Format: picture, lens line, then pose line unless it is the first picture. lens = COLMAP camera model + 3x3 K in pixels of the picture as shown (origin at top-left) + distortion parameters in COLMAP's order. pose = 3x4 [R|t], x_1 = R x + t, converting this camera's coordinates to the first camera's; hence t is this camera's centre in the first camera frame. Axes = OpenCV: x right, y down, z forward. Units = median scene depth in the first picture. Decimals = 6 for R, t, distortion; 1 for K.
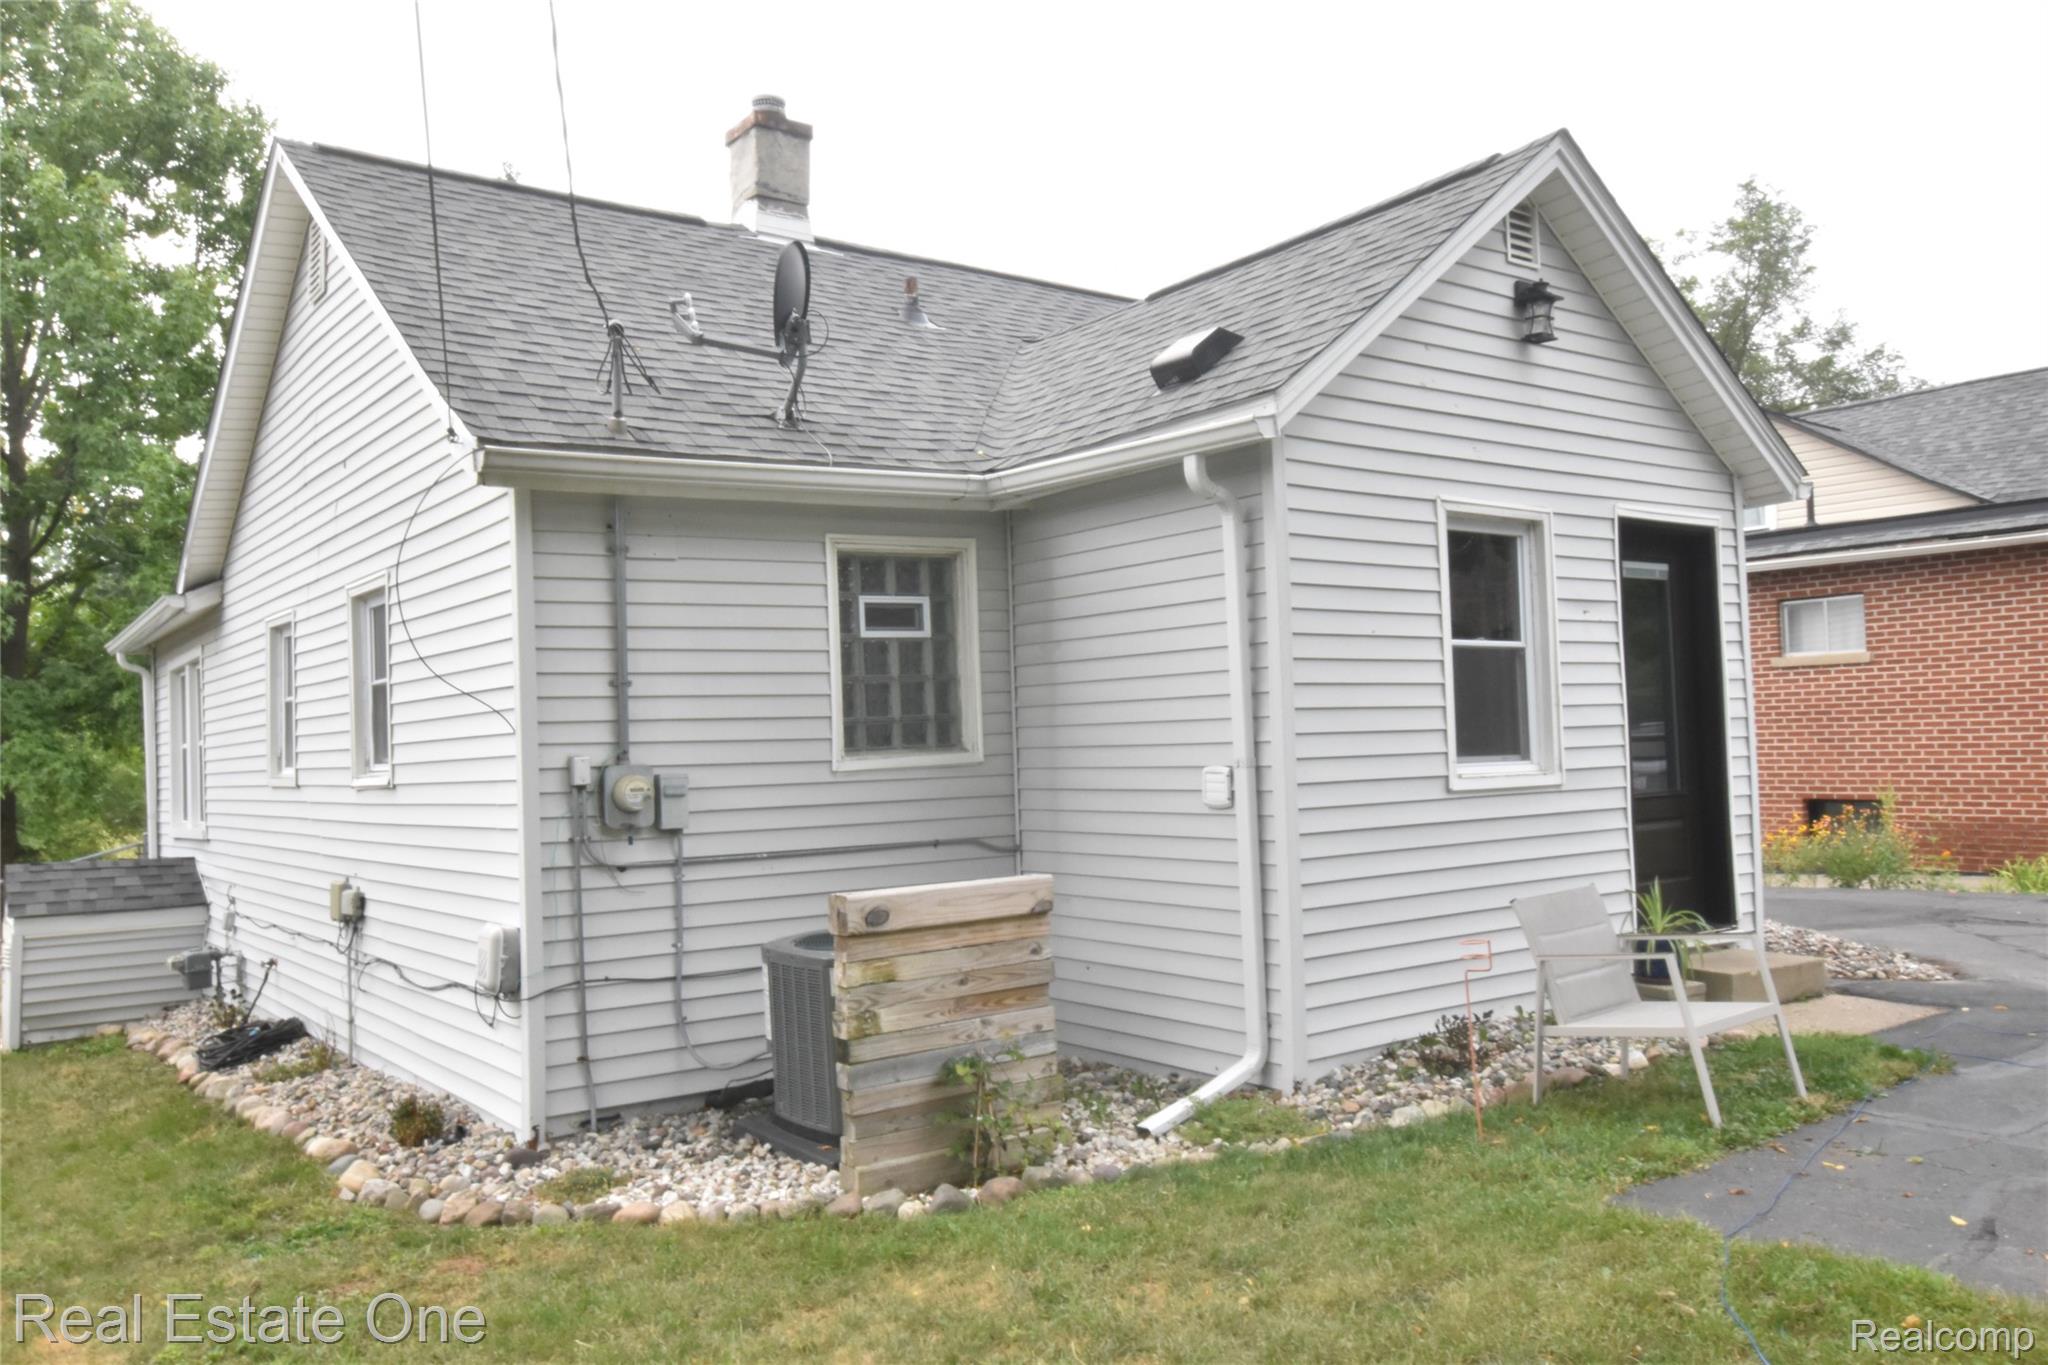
lens RADIAL K [[1601.2, 0, 1023.0], [0, 1601.2, 682.3], [0, 0, 1]] dist [0.003252, 0.003916]
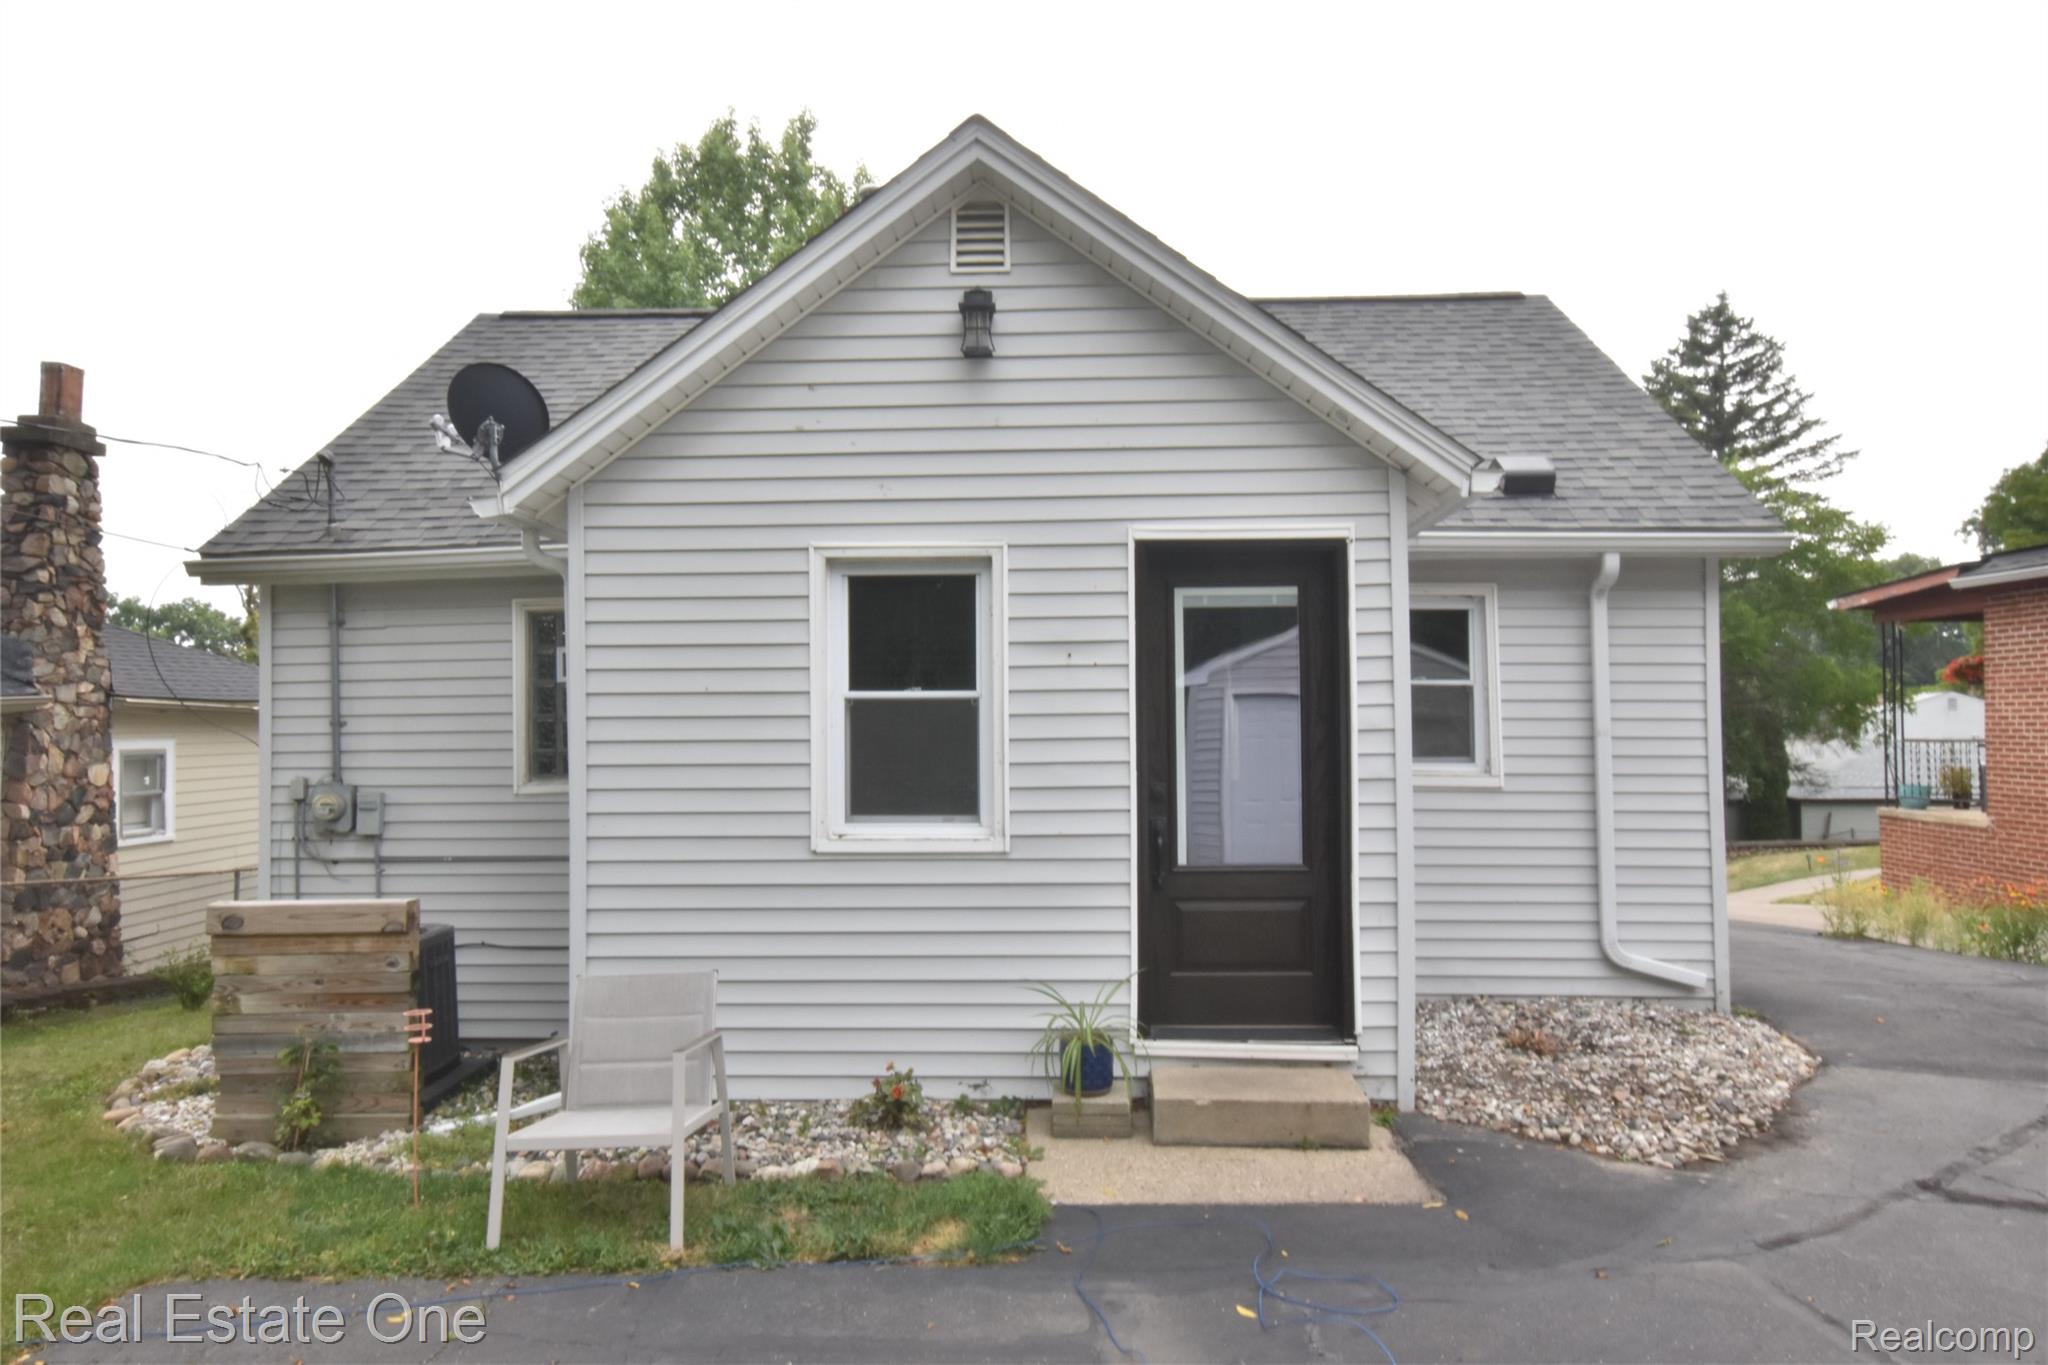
lens RADIAL K [[1413.8, 0, 1021.5], [0, 1413.8, 687.3], [0, 0, 1]] dist [0.001292, 0.003195]
pose [[0.781064, 0.007342, -0.624408, 0.928863], [0.011019, 0.999613, 0.025537, -0.053077], [0.624354, -0.026826, 0.780681, 0.435899]]
